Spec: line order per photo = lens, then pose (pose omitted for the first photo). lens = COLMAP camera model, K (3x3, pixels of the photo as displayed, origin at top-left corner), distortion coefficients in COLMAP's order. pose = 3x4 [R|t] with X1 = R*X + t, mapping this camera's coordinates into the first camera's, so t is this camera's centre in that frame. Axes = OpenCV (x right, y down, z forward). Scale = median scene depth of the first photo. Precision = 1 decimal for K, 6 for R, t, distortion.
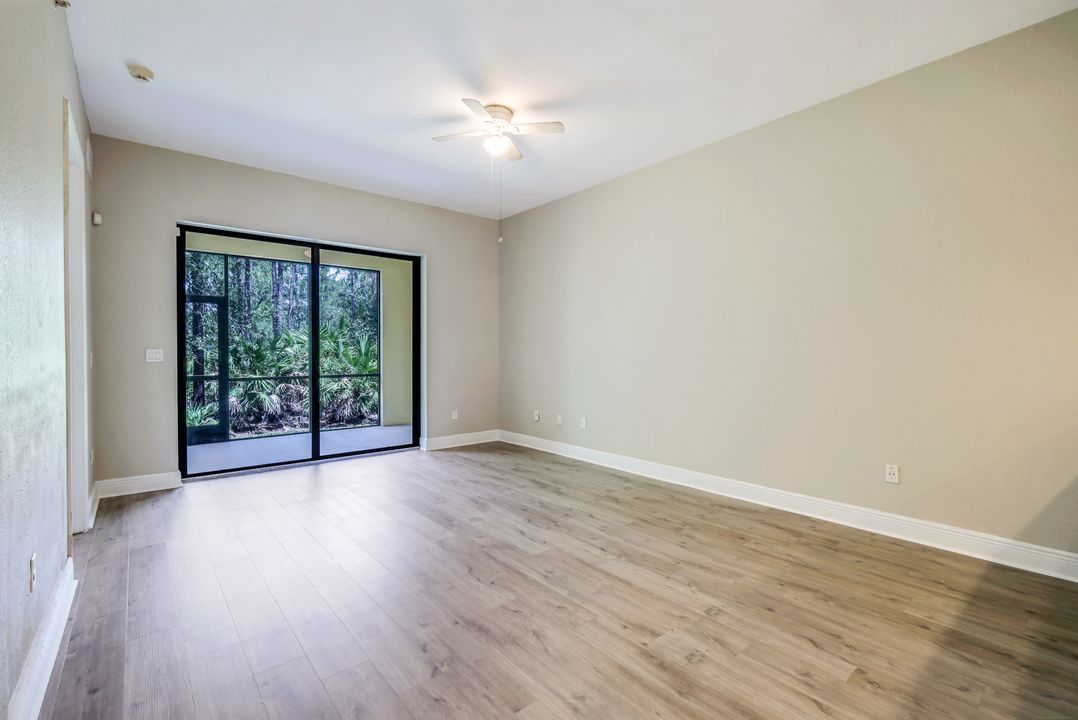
lens RADIAL K [[487.8, 0, 543.0], [0, 487.8, 353.4], [0, 0, 1]] dist [-0.001556, -0.000311]
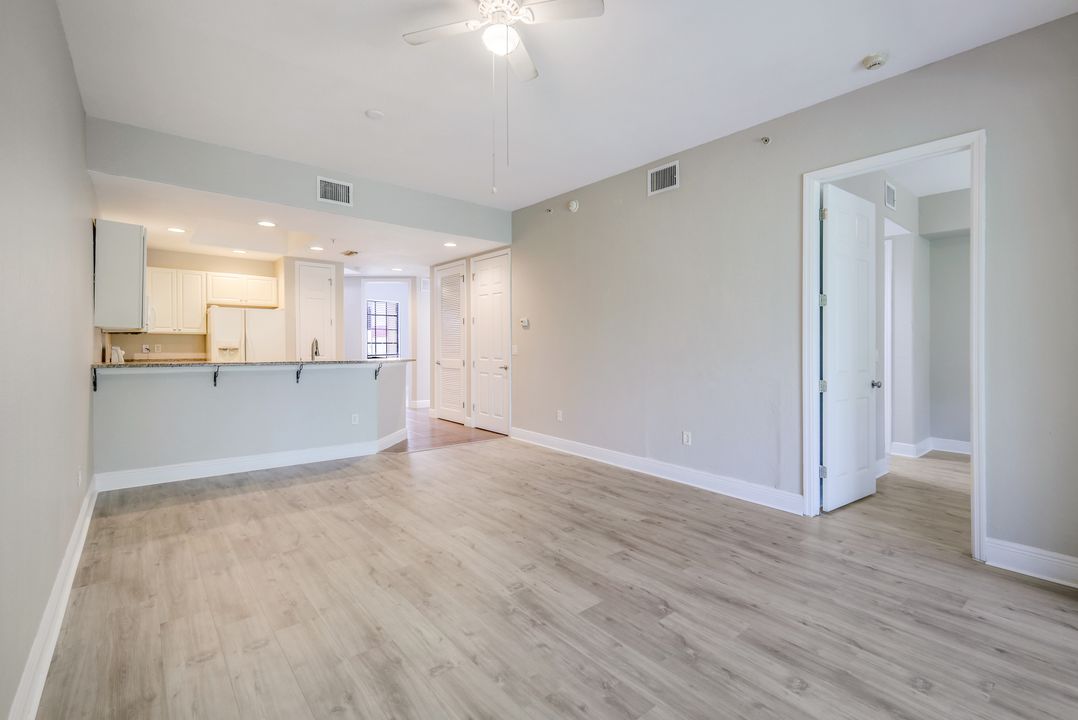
lens RADIAL K [[487.8, 0, 543.0], [0, 487.8, 353.4], [0, 0, 1]] dist [-0.001556, -0.000311]
pose [[-0.999940, -0.008707, 0.006694, -0.191729], [-0.008615, 0.999869, 0.013698, -0.009144], [-0.006812, 0.013640, -0.999884, 2.065460]]
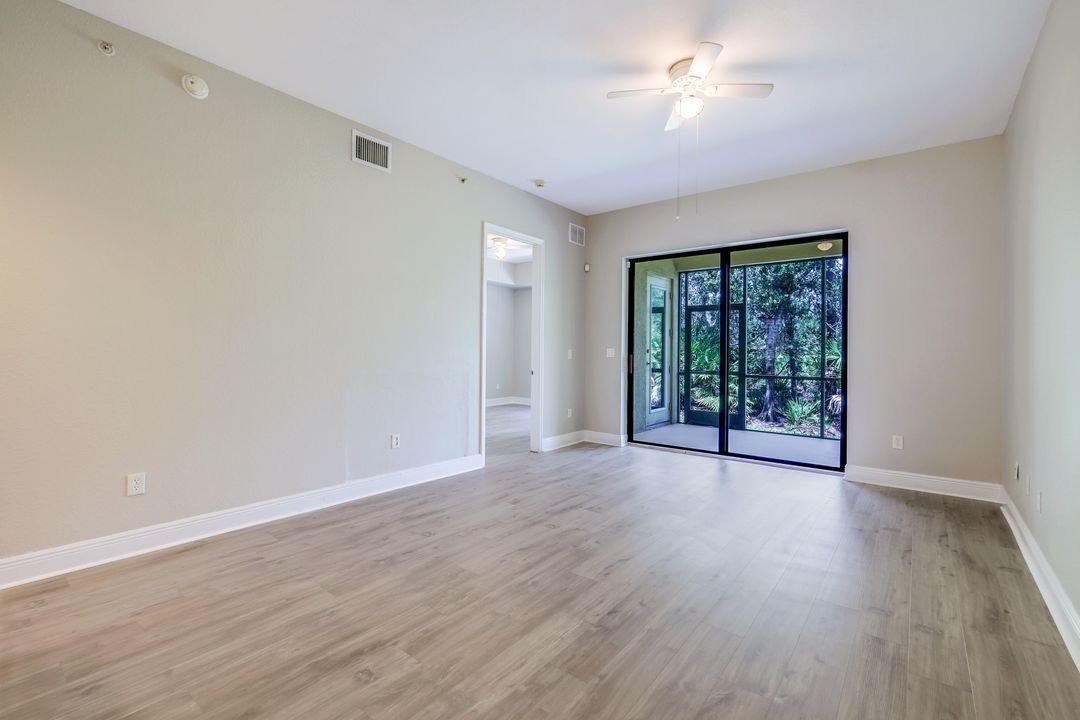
lens RADIAL K [[475.9, 0, 545.6], [0, 475.9, 364.1], [0, 0, 1]] dist [0.001969, 0.000200]
pose [[0.199750, 0.033990, -0.979257, 0.816614], [-0.010716, 0.999414, 0.032504, -0.010784], [0.979788, 0.004002, 0.199997, 0.743165]]
